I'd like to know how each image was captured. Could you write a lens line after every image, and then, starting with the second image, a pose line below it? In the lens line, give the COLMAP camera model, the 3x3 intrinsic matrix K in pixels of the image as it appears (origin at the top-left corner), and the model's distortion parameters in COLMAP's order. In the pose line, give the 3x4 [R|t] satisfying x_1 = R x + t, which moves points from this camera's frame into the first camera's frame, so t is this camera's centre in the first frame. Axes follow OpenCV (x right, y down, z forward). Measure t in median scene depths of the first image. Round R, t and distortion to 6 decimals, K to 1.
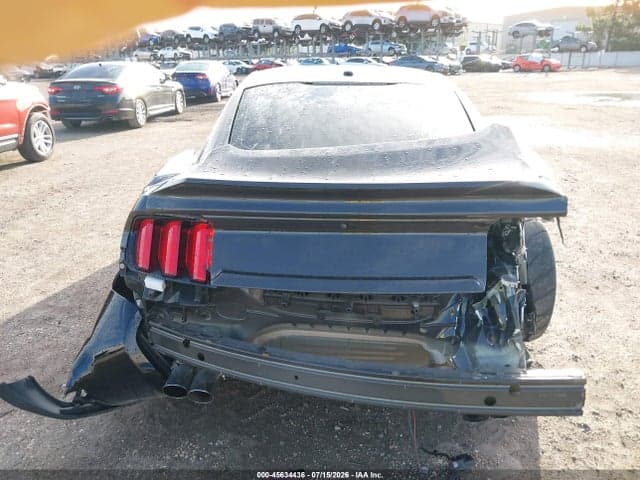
lens RADIAL K [[509.3, 0, 320.0], [0, 509.3, 240.0], [0, 0, 1]] dist [-0.004569, -0.001295]
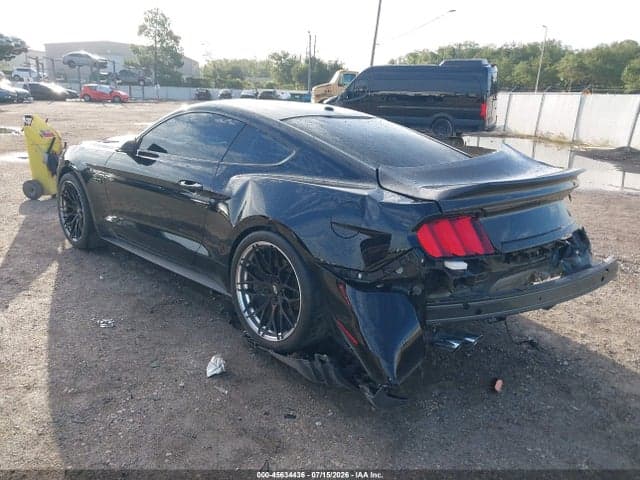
lens RADIAL K [[509.3, 0, 320.0], [0, 509.3, 240.0], [0, 0, 1]] dist [-0.004569, -0.001295]
pose [[0.679341, -0.158772, 0.716440, -0.057975], [0.197333, 0.979876, 0.030038, -0.003480], [-0.706792, 0.120972, 0.697002, 0.012100]]
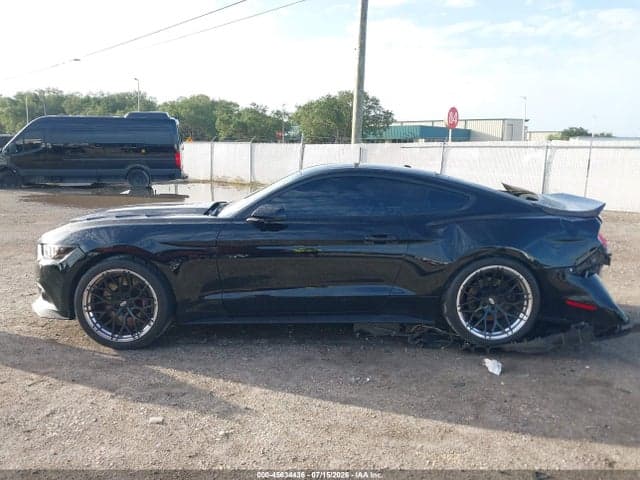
lens RADIAL K [[509.3, 0, 320.0], [0, 509.3, 240.0], [0, 0, 1]] dist [-0.004569, -0.001295]
pose [[-0.020639, -0.151831, 0.988191, -0.099954], [0.320661, 0.935180, 0.150383, -0.028415], [-0.946969, 0.319978, 0.029385, 0.082203]]
